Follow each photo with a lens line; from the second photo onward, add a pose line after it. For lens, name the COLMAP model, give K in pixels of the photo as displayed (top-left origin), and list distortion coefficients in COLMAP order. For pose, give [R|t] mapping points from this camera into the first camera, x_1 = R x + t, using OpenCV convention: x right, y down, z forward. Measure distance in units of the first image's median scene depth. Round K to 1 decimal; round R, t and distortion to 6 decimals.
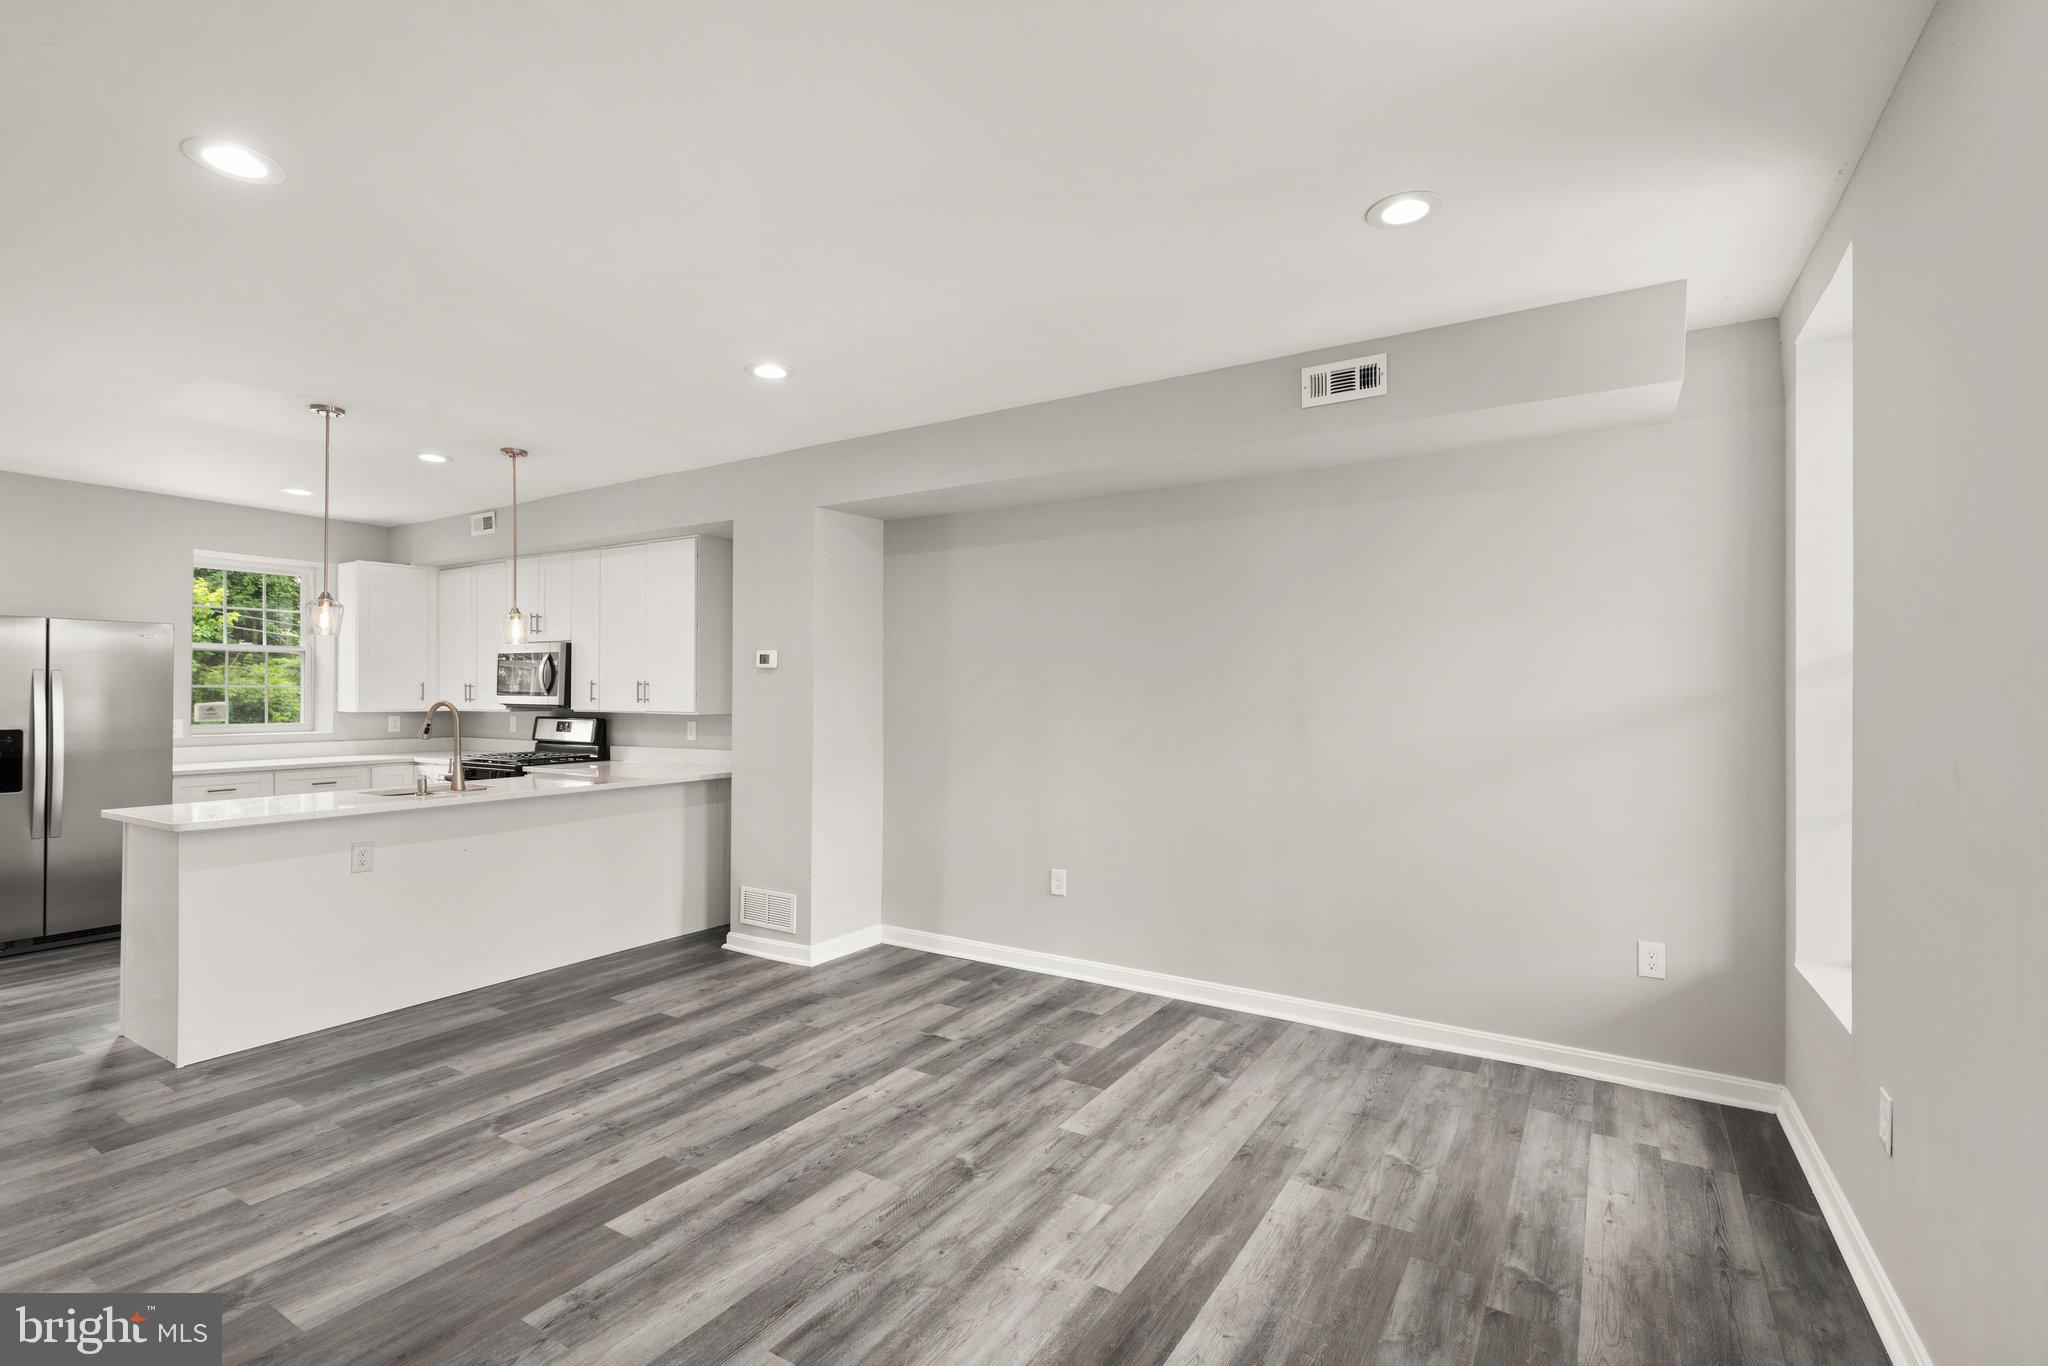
lens RADIAL K [[937.4, 0, 1017.4], [0, 937.4, 689.9], [0, 0, 1]] dist [0.011873, -0.002241]
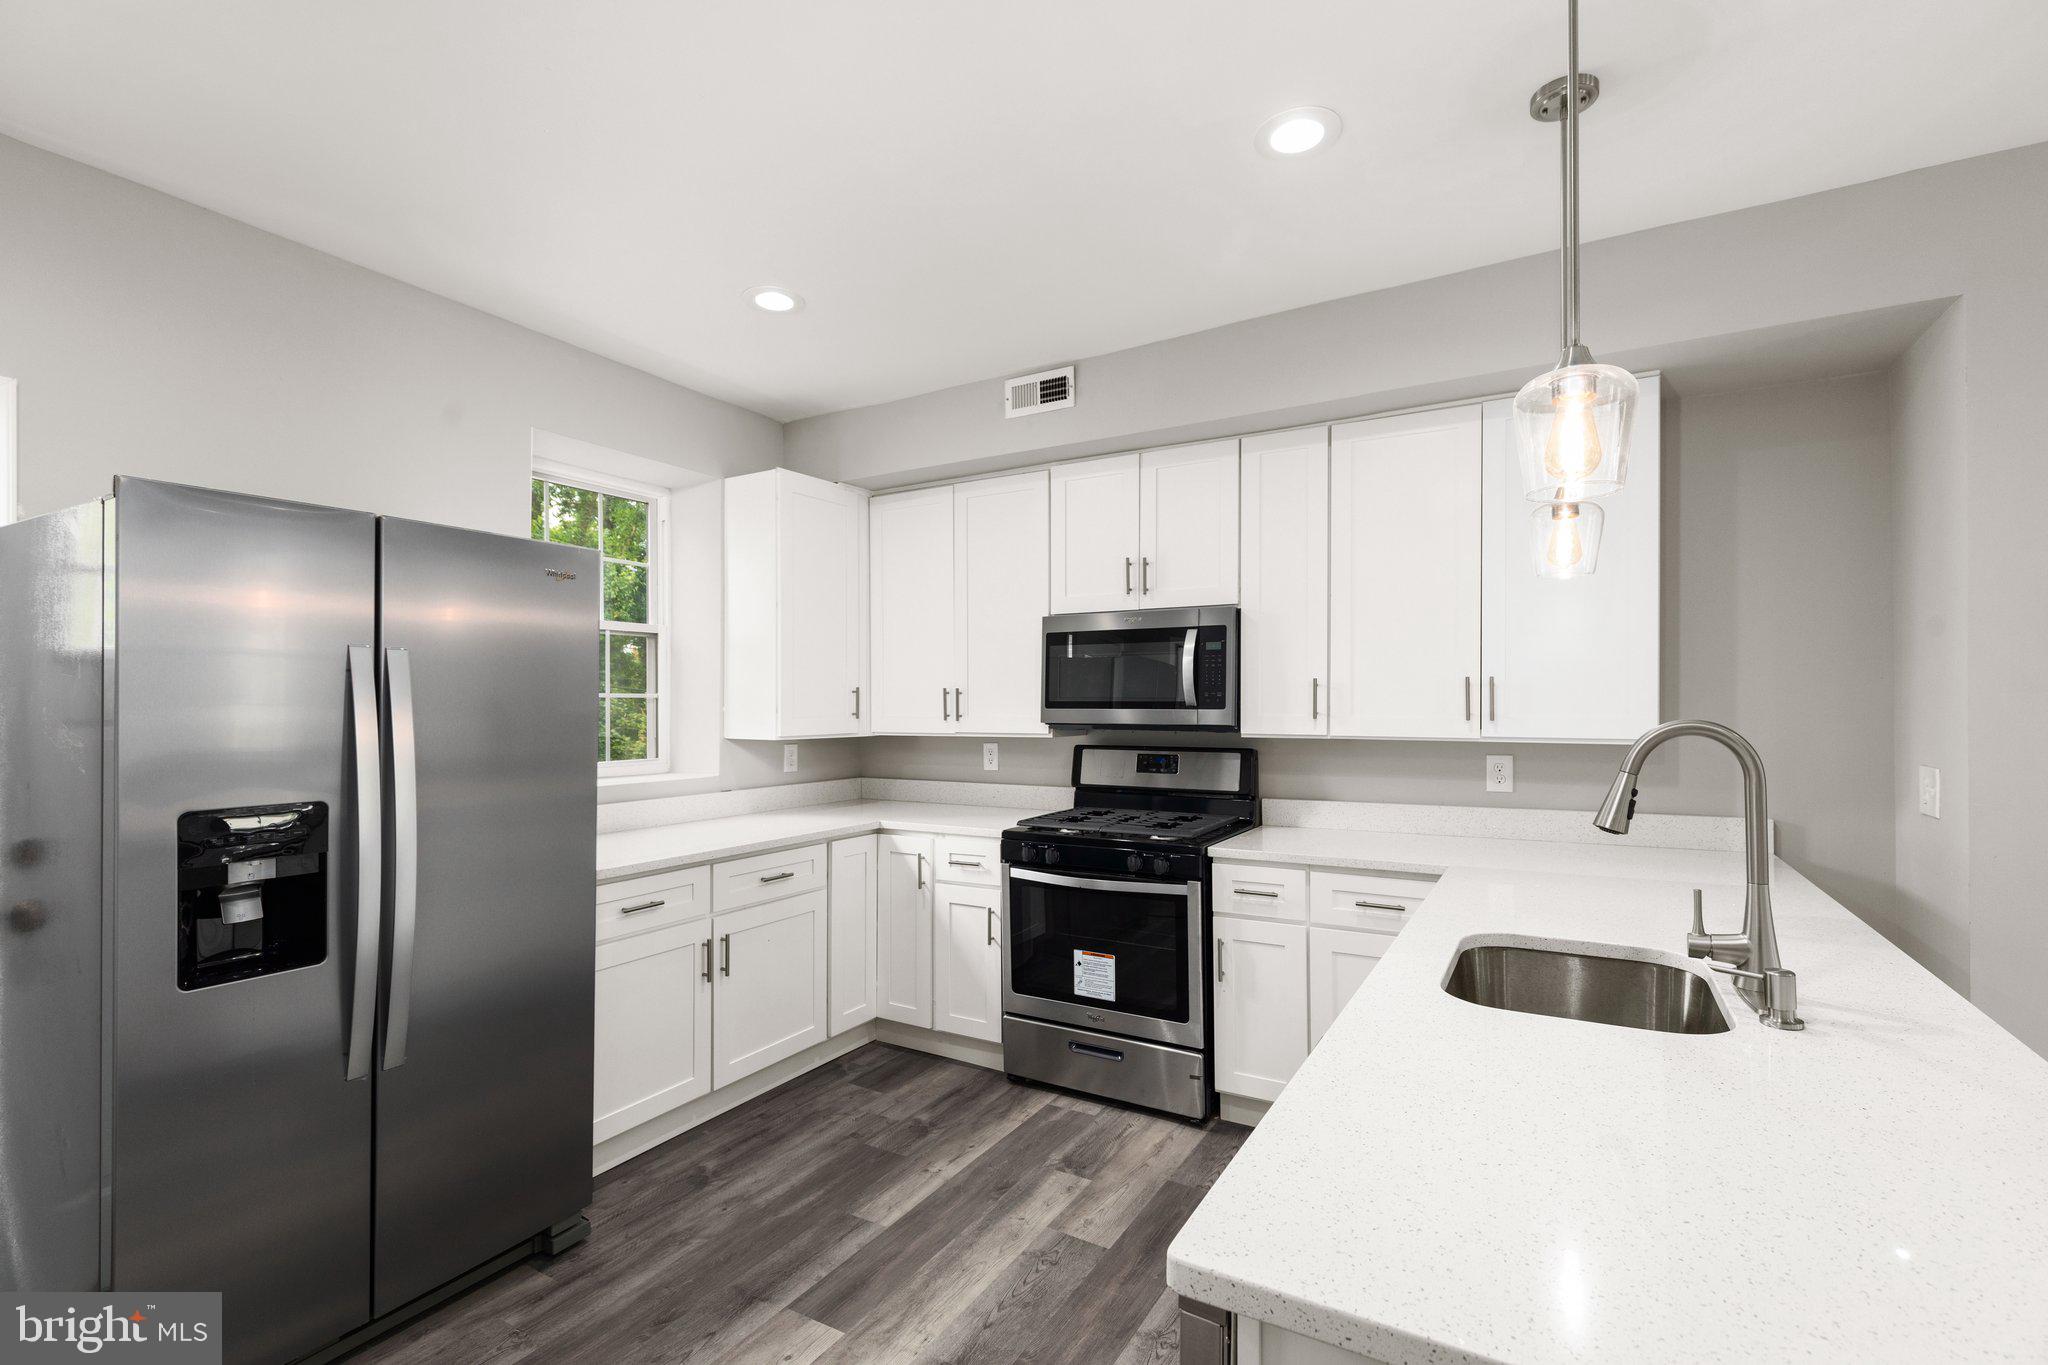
lens RADIAL K [[937.4, 0, 1029.6], [0, 937.4, 698.6], [0, 0, 1]] dist [0.011873, -0.002241]
pose [[0.999108, -0.004380, 0.042008, -0.913774], [0.004552, 0.999982, -0.004000, 0.003515], [-0.041989, 0.004188, 0.999109, 0.704287]]
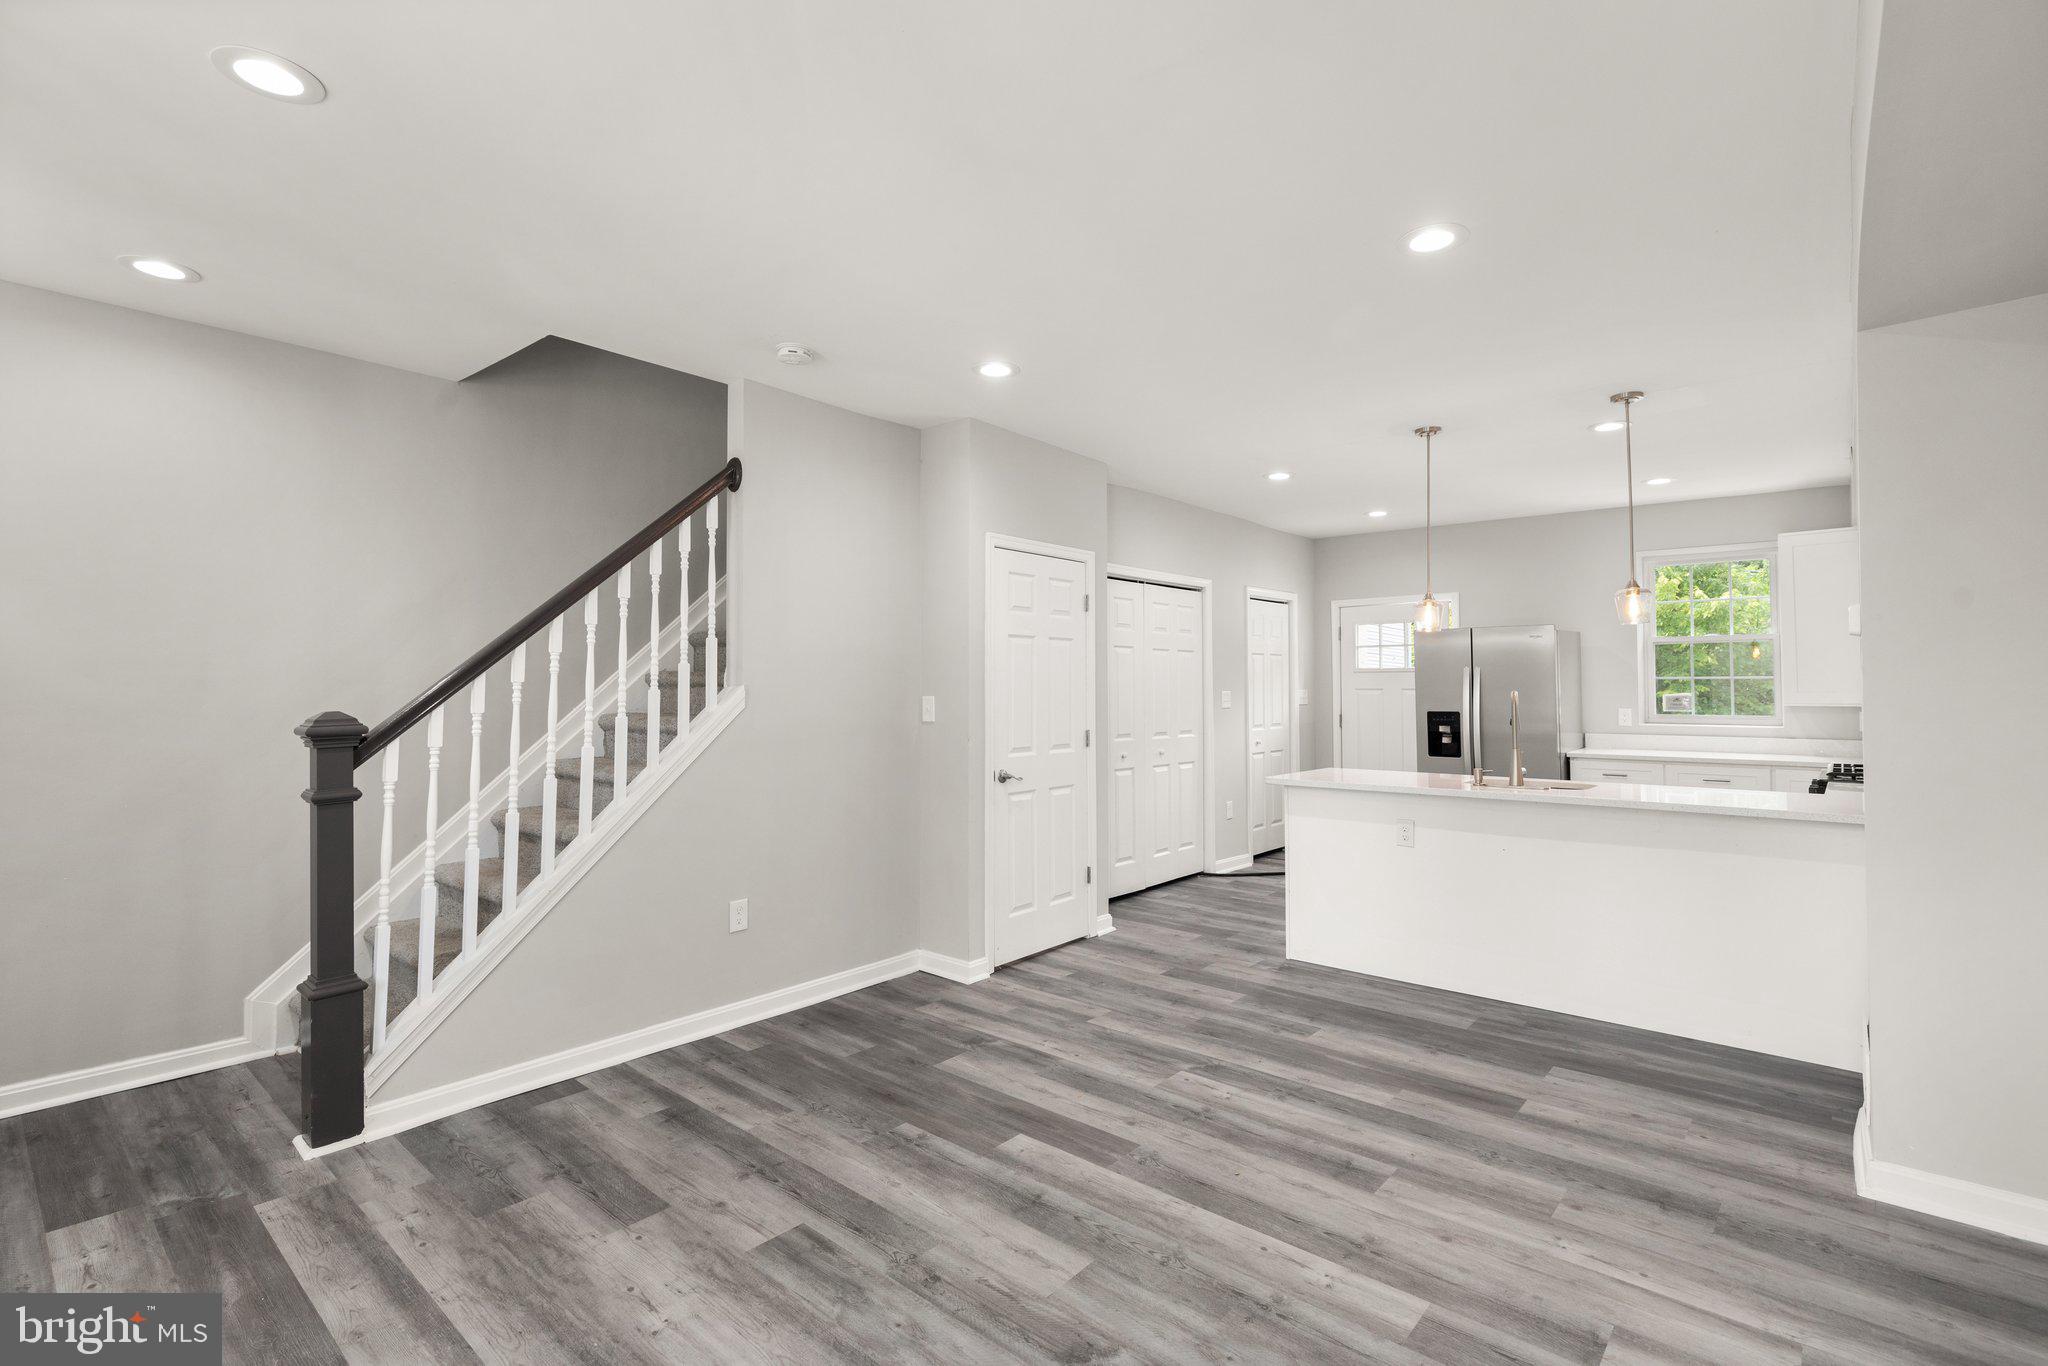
lens RADIAL K [[937.4, 0, 1037.5], [0, 937.4, 663.8], [0, 0, 1]] dist [0.011873, -0.002241]
pose [[-0.138199, -0.024899, -0.990092, 0.427130], [0.005972, 0.999645, -0.025972, 0.005663], [0.990387, -0.009502, -0.138001, 0.687225]]
